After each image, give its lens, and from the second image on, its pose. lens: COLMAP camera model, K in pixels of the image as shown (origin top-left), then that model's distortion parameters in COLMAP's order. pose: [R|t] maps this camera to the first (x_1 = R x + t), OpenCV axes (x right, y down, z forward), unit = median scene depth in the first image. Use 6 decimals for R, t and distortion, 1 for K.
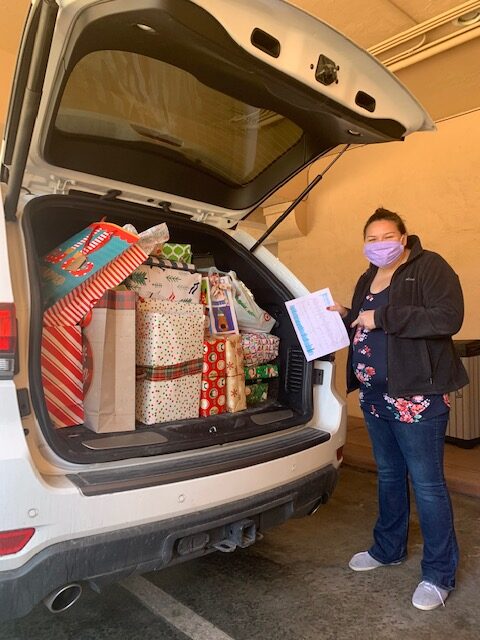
lens RADIAL K [[492.6, 0, 240.5], [0, 492.6, 319.8], [0, 0, 1]] dist [0.015722, -0.006377]
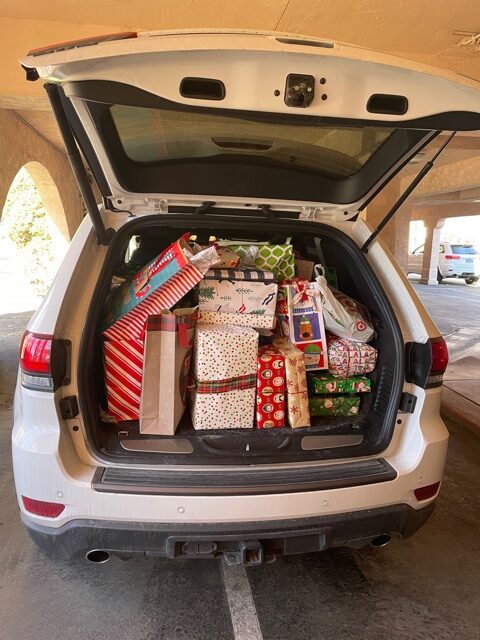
lens RADIAL K [[481.1, 0, 237.9], [0, 481.1, 318.0], [0, 0, 1]] dist [0.030112, -0.038607]
pose [[0.822418, 0.096192, -0.560693, 0.439216], [-0.009374, 0.987759, 0.155709, -0.191625], [0.568807, -0.122802, 0.813252, 0.175876]]
